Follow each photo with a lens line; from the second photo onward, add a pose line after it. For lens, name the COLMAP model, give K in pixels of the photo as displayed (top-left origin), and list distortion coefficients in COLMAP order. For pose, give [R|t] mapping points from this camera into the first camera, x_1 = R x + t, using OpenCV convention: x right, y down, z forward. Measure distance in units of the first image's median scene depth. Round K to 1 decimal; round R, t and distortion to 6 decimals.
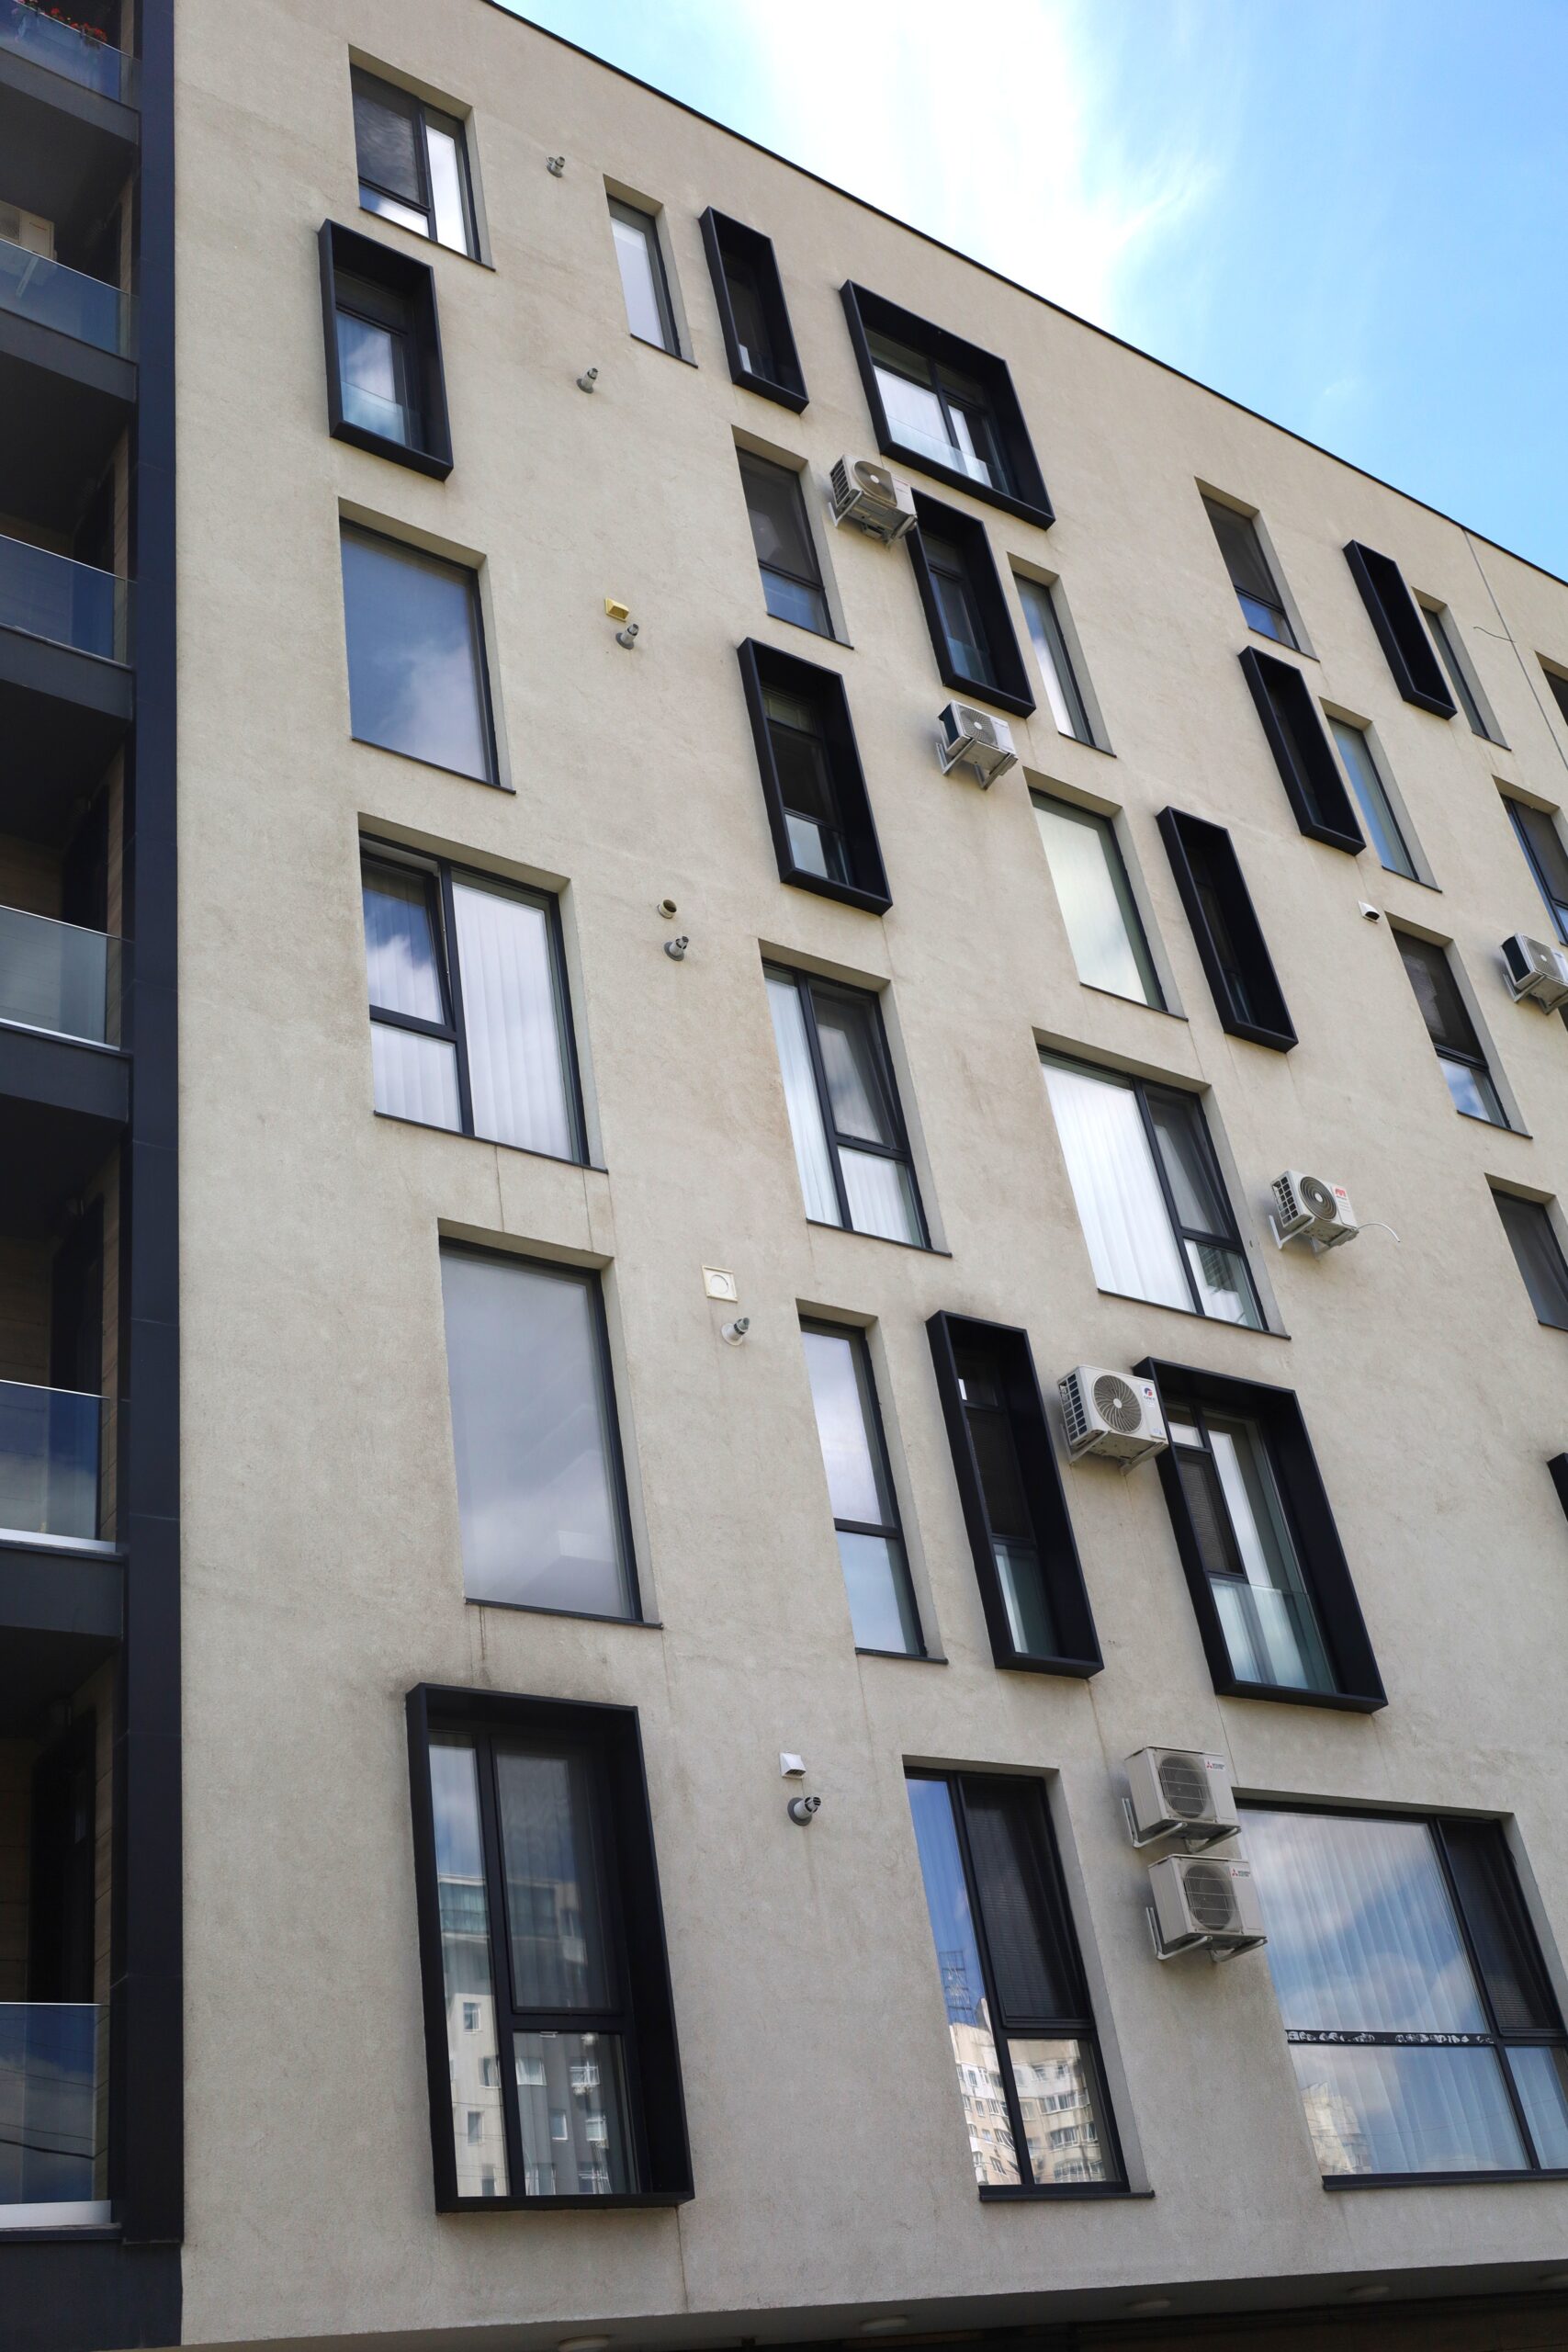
lens RADIAL K [[2299.7, 0, 762.8], [0, 2299.7, 1185.1], [0, 0, 1]] dist [0.004432, 0.000000]
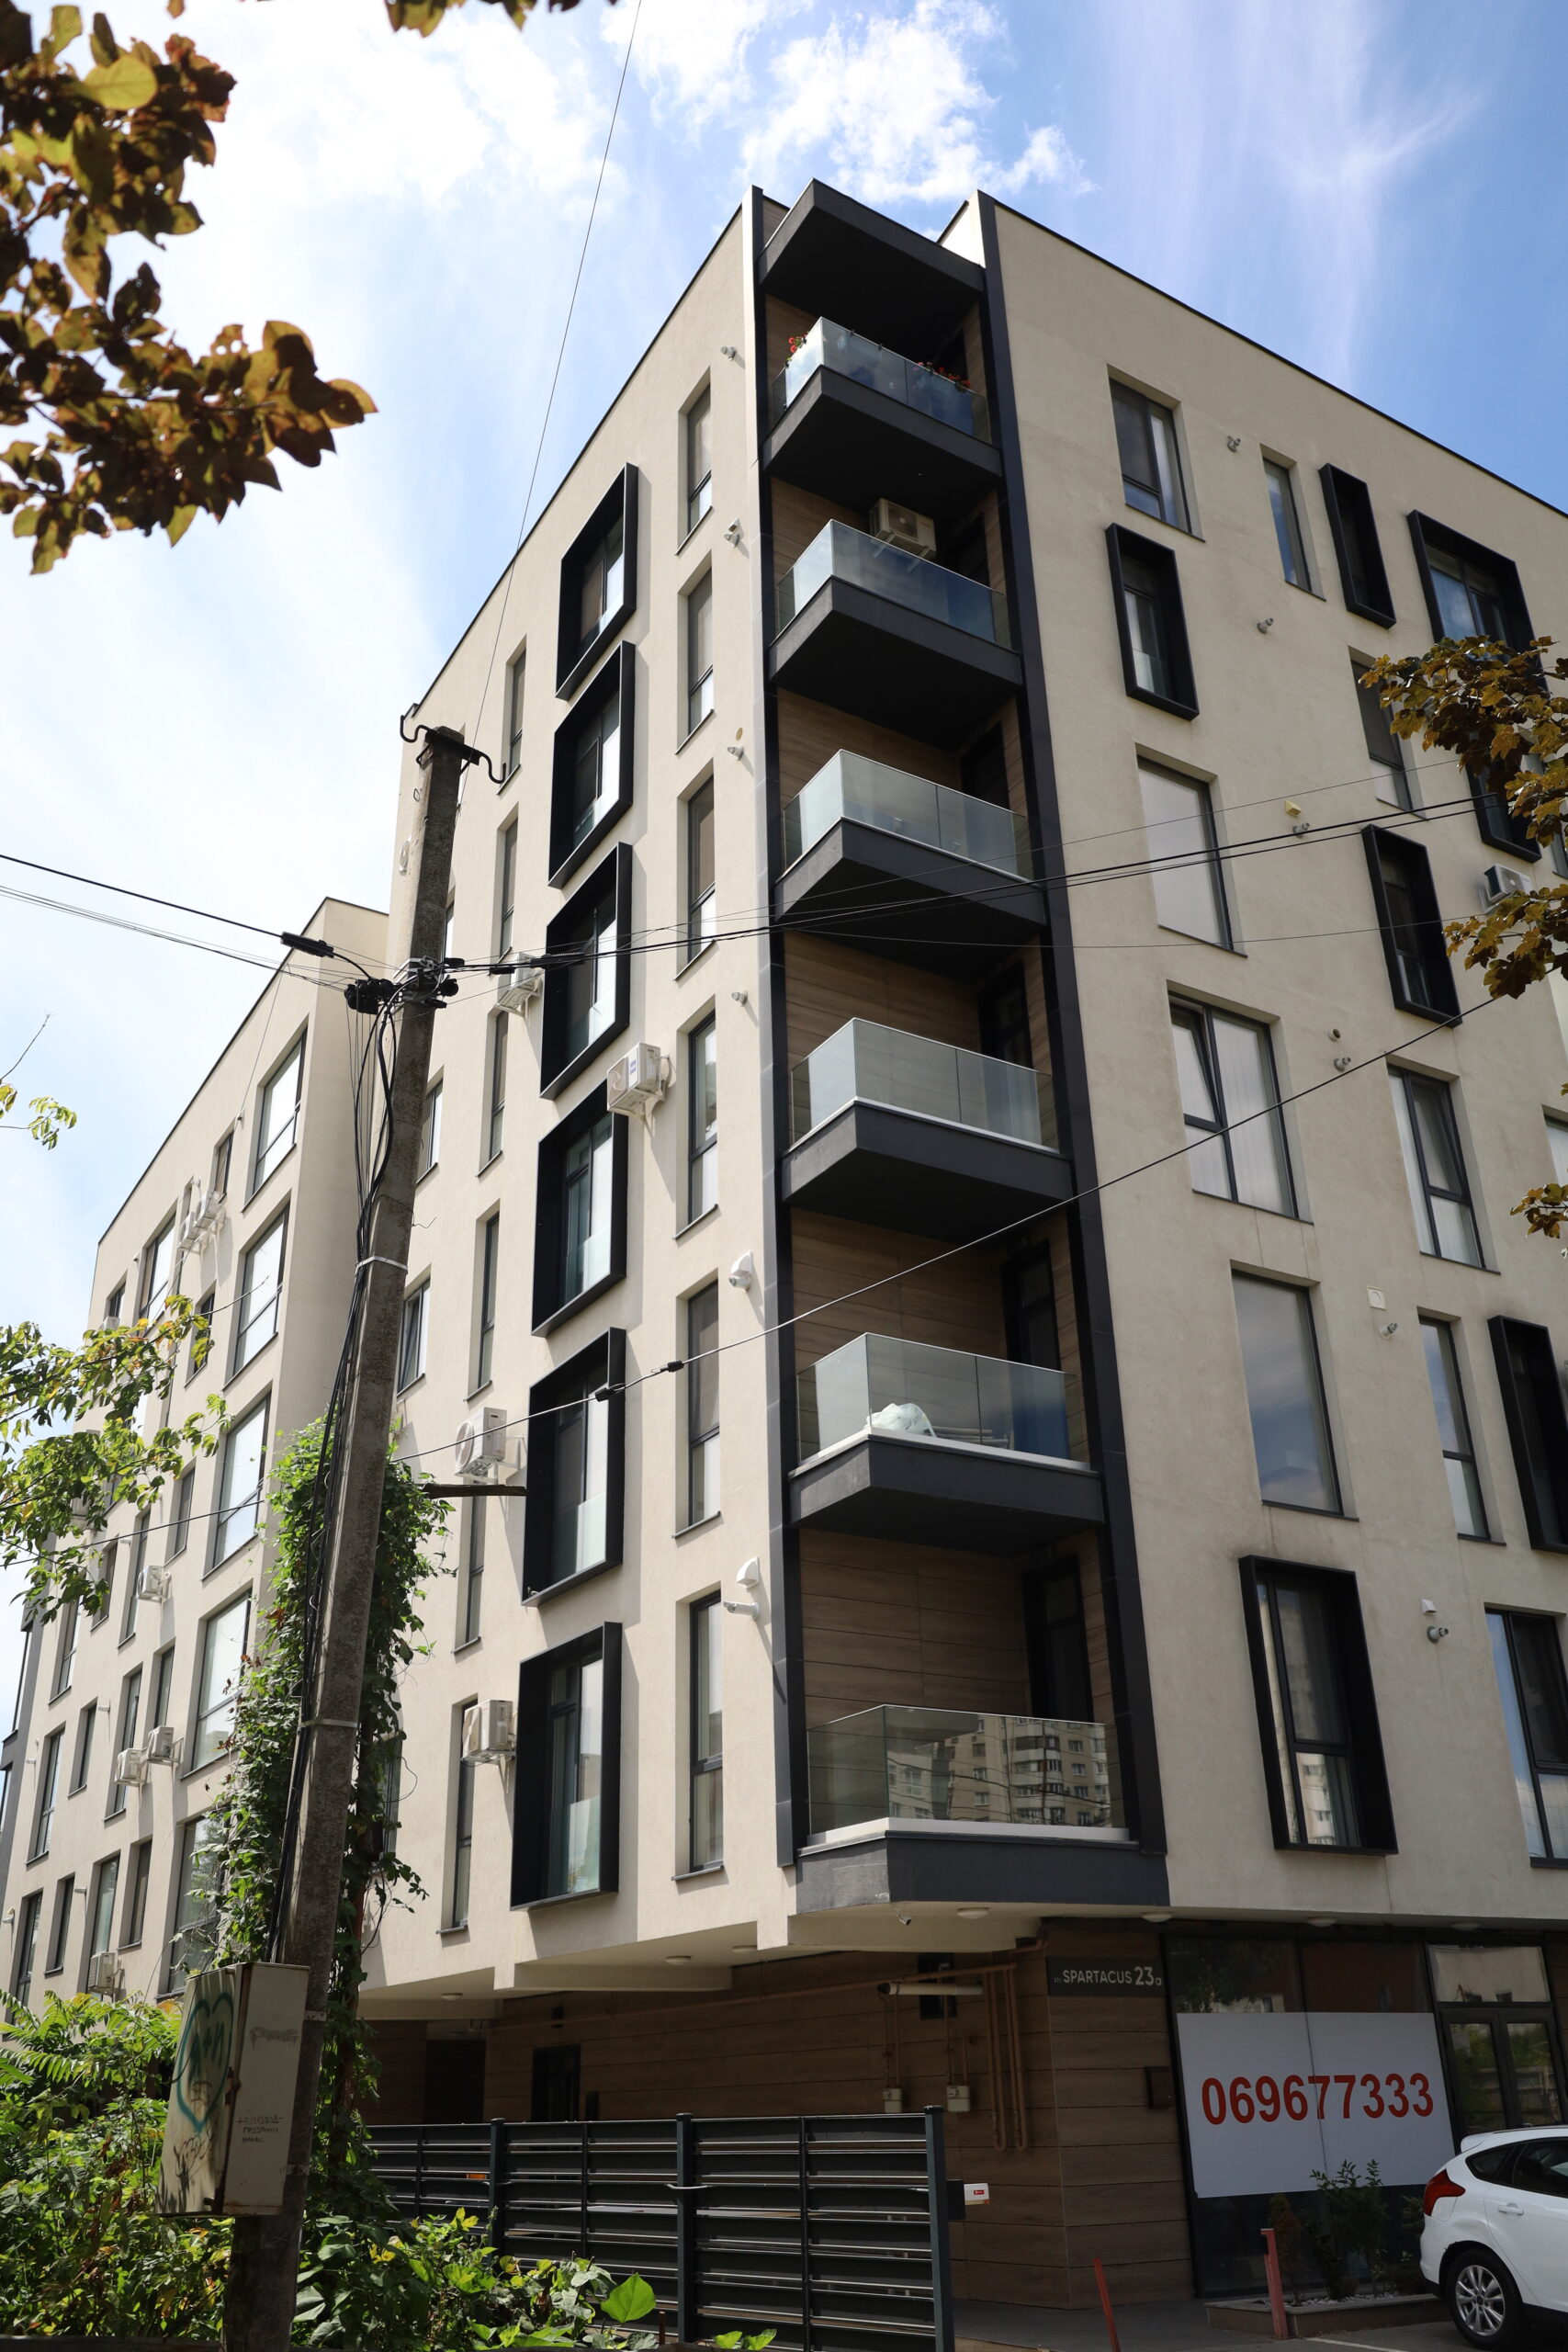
lens RADIAL K [[1913.6, 0, 801.2], [0, 1913.6, 1178.9], [0, 0, 1]] dist [-0.018146, 0.020344]
pose [[0.992435, 0.079913, -0.093206, -0.282003], [-0.067693, 0.989511, 0.127616, -0.171692], [0.102426, -0.120341, 0.987434, -0.326851]]
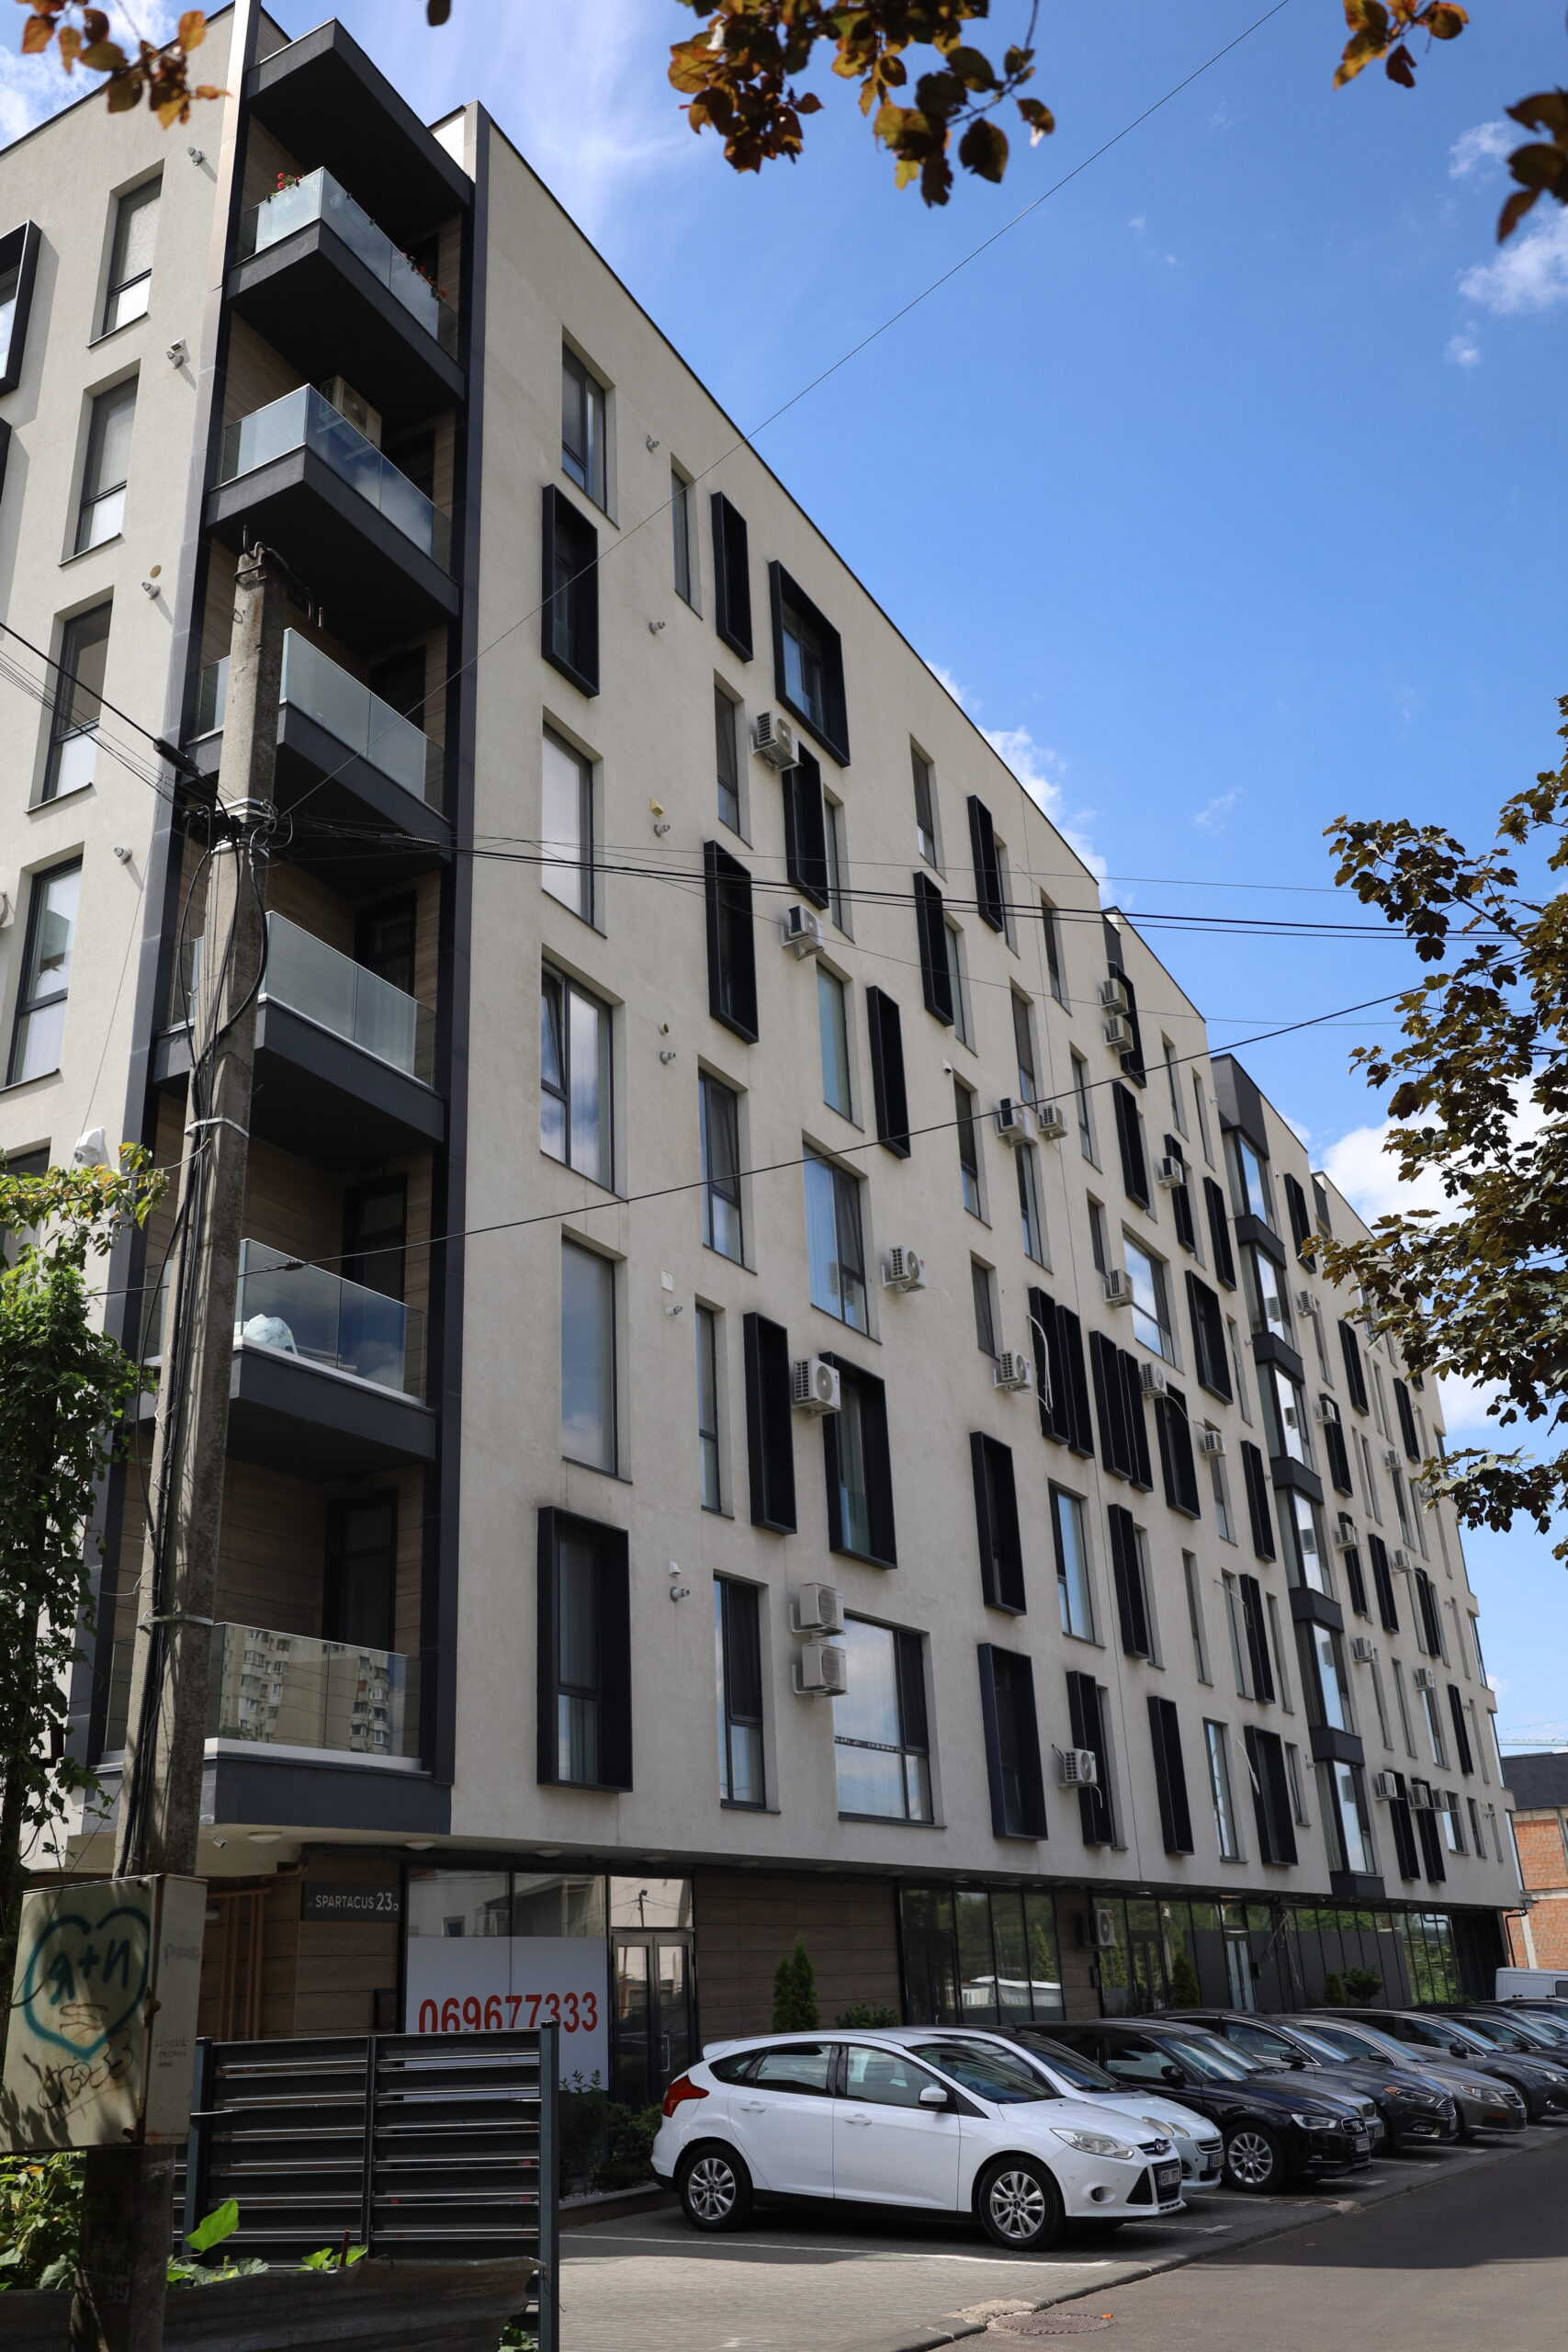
lens RADIAL K [[1913.6, 0, 792.9], [0, 1913.6, 1176.6], [0, 0, 1]] dist [-0.018146, 0.020344]
pose [[0.886435, 0.265615, 0.379054, -0.469875], [-0.311082, 0.948294, 0.062981, -0.141103], [-0.342726, -0.173746, 0.923229, -0.320619]]
